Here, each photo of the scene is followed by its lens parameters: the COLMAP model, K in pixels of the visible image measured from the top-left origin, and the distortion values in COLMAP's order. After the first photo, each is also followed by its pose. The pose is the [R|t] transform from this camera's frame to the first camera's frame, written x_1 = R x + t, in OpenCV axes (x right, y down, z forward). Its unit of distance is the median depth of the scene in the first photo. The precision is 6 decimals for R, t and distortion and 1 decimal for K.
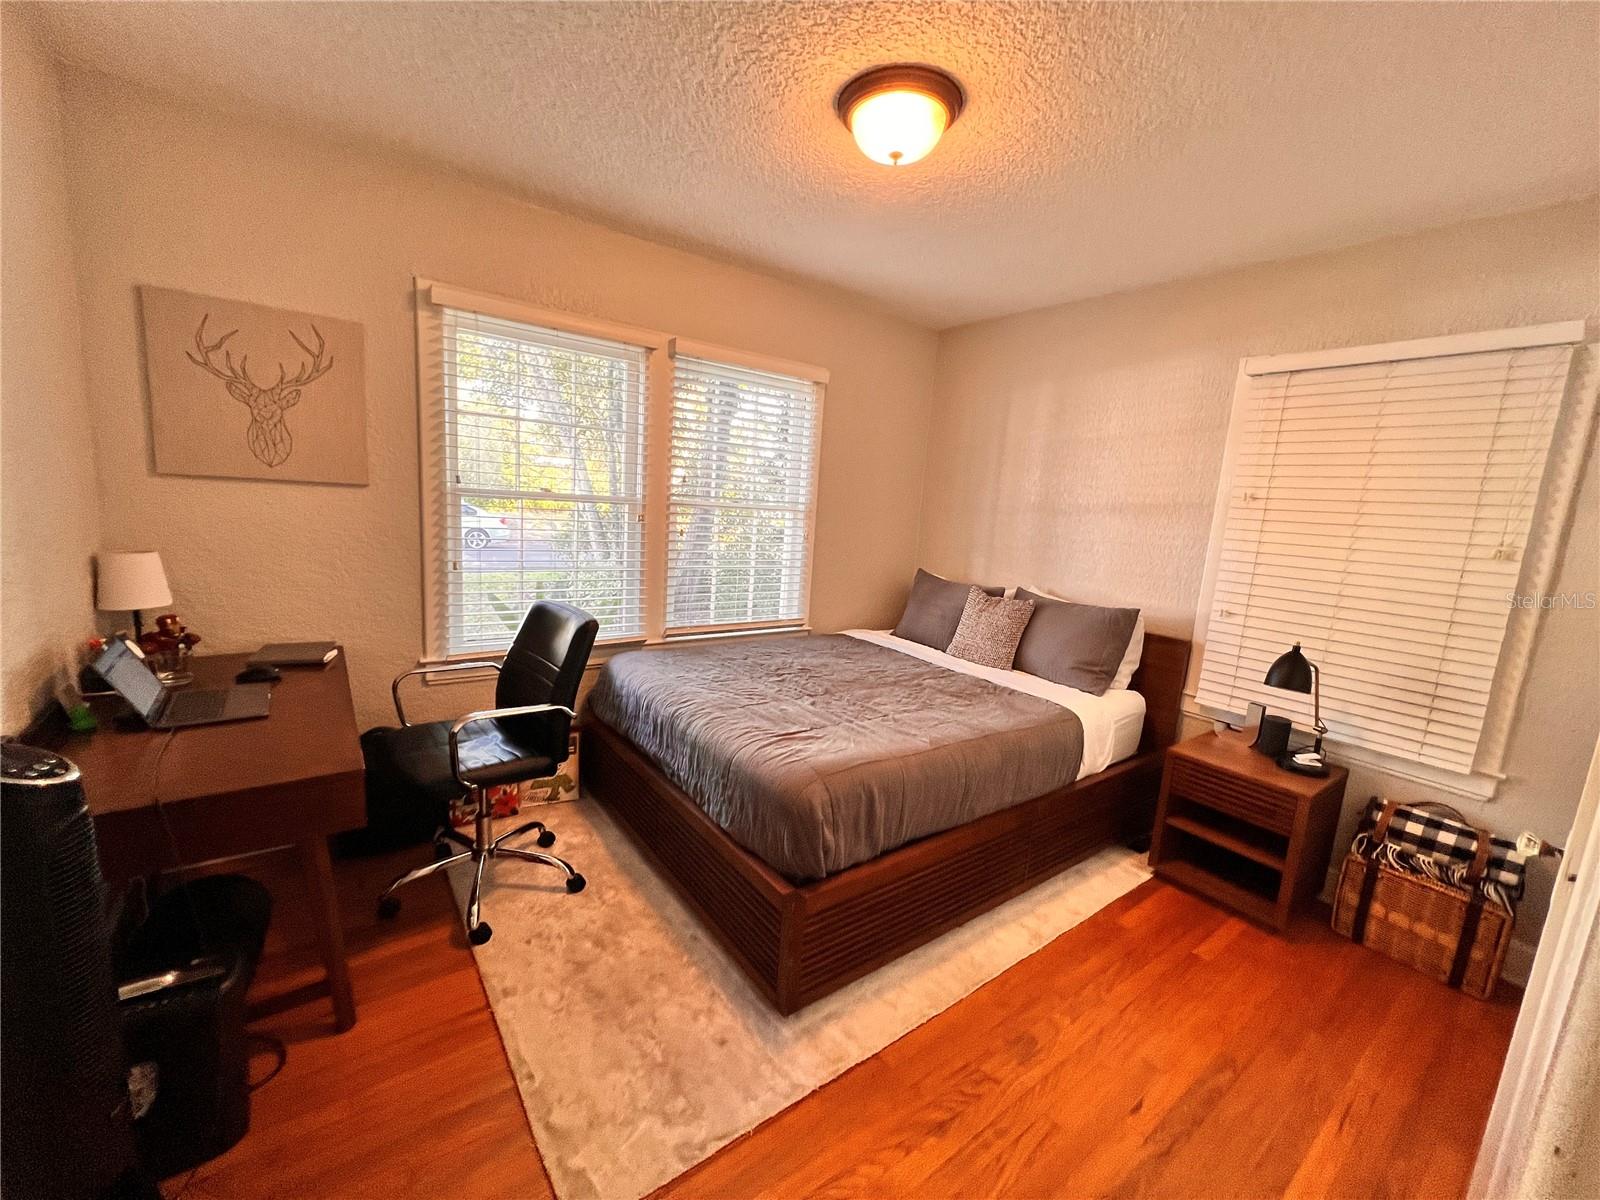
lens RADIAL K [[644.0, 0, 800.6], [0, 644.0, 602.3], [0, 0, 1]] dist [-0.001476, 0.000903]
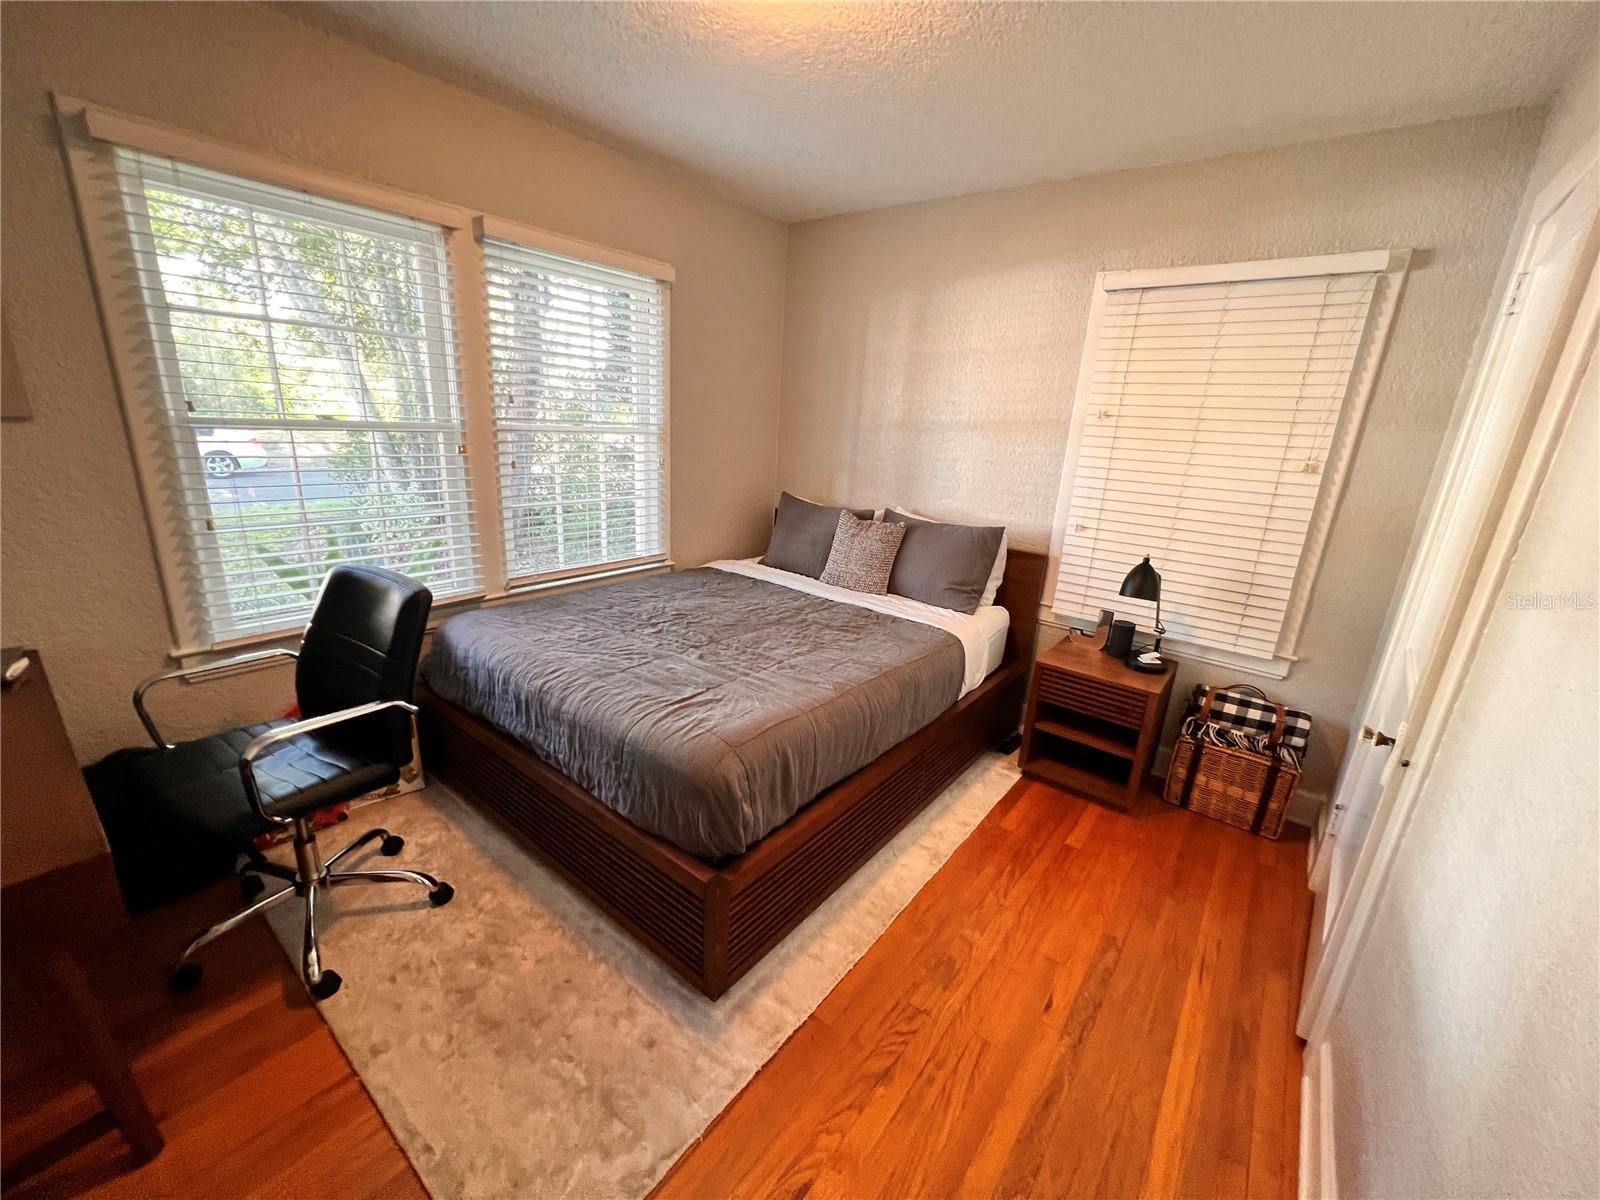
lens RADIAL K [[641.2, 0, 798.7], [0, 641.2, 601.5], [0, 0, 1]] dist [-0.002575, 0.001193]
pose [[0.965806, -0.085096, 0.244902, -0.064833], [0.050523, 0.988265, 0.144150, -0.045625], [-0.254295, -0.126848, 0.958772, 0.111424]]
